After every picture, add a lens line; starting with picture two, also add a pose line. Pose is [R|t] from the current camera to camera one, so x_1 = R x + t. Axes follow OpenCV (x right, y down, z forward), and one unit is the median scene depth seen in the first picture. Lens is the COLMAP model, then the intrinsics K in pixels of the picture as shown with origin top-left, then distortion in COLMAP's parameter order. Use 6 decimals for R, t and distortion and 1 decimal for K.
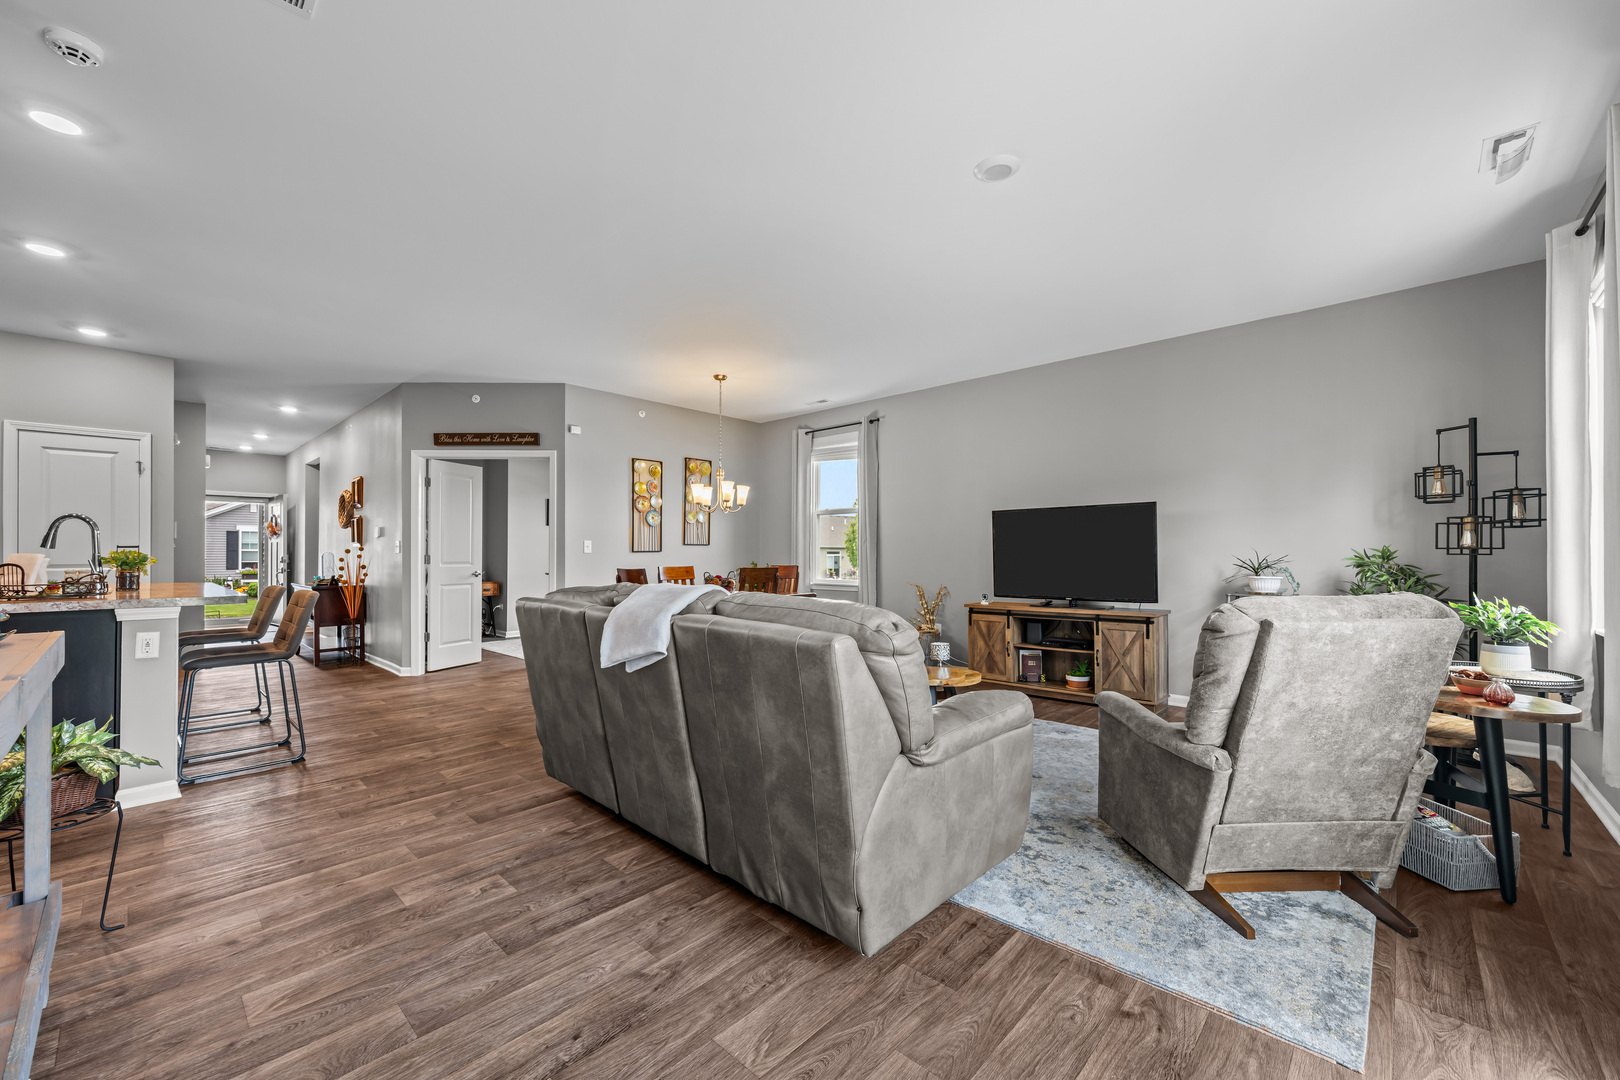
lens RADIAL K [[634.3, 0, 815.9], [0, 634.3, 543.6], [0, 0, 1]] dist [-0.001483, -0.000436]
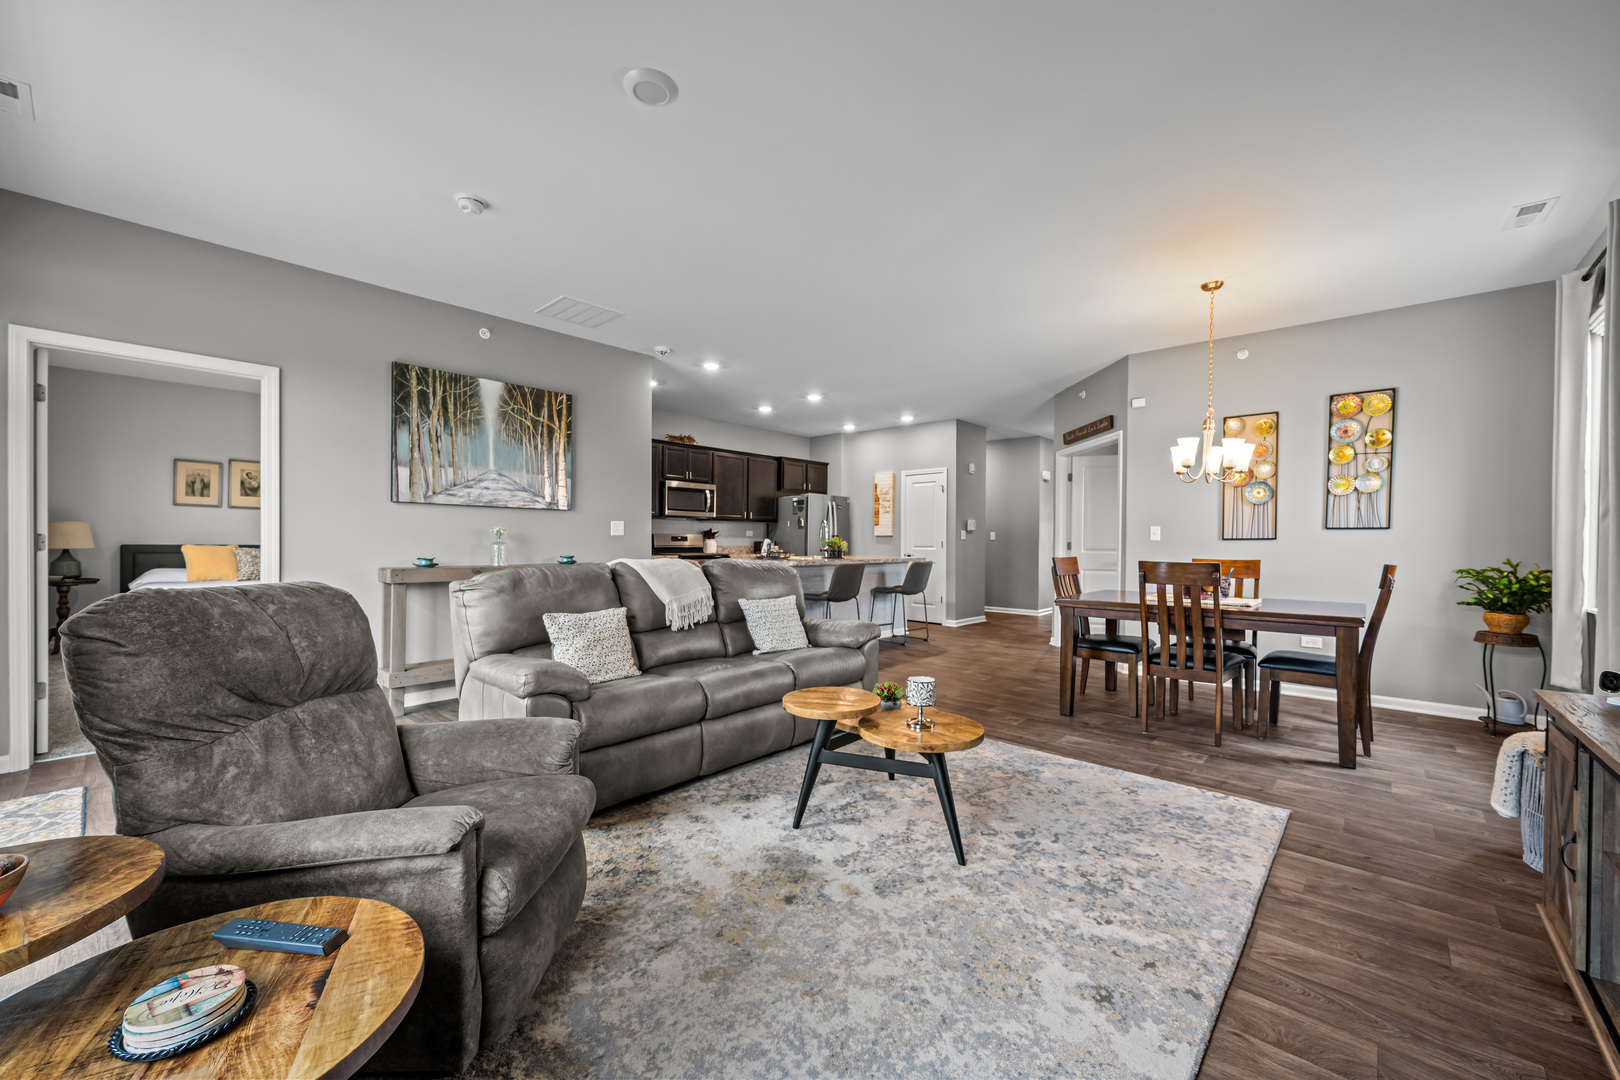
lens RADIAL K [[634.3, 0, 815.9], [0, 634.3, 543.6], [0, 0, 1]] dist [-0.001483, -0.000436]
pose [[0.018866, 0.007826, -0.999791, 0.522146], [0.015216, 0.999851, 0.008114, 0.004700], [0.999706, -0.015366, 0.018744, 0.545208]]
